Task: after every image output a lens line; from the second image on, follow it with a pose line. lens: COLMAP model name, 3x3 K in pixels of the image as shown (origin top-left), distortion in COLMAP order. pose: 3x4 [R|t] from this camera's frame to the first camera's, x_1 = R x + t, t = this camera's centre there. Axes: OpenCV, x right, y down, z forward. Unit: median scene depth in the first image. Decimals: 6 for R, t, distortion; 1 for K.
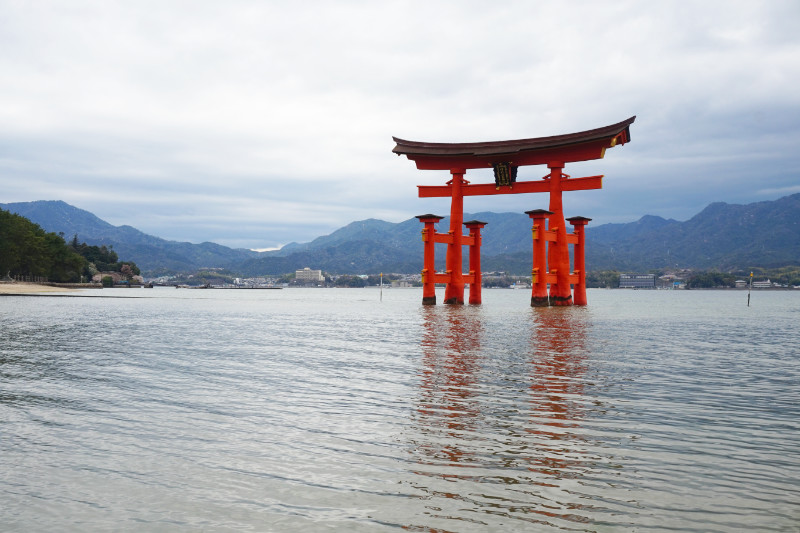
lens RADIAL K [[944.3, 0, 400.0], [0, 944.3, 268.1], [0, 0, 1]] dist [0.001972, 0.000000]
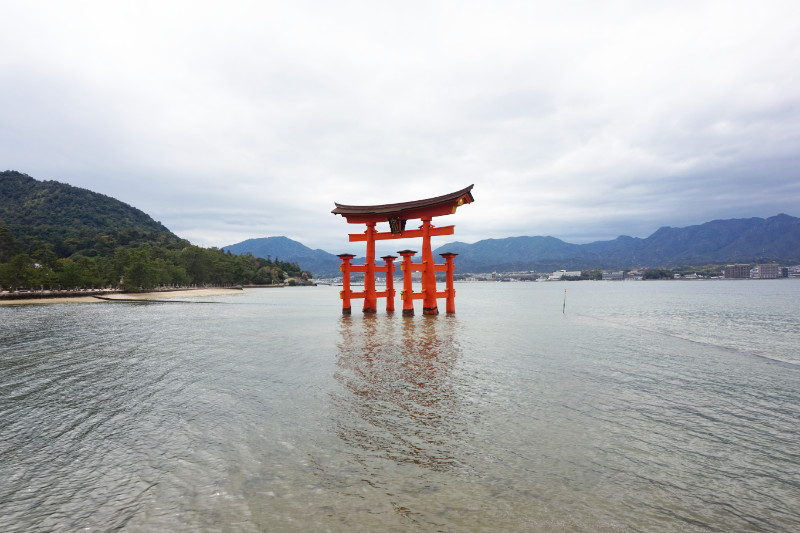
lens RADIAL K [[538.2, 0, 412.9], [0, 538.2, 264.6], [0, 0, 1]] dist [-0.033669, 0.014076]
pose [[0.990910, -0.020362, -0.132977, 0.228068], [0.019226, 0.999767, -0.009823, -0.026198], [0.133146, 0.007177, 0.991070, 0.145396]]
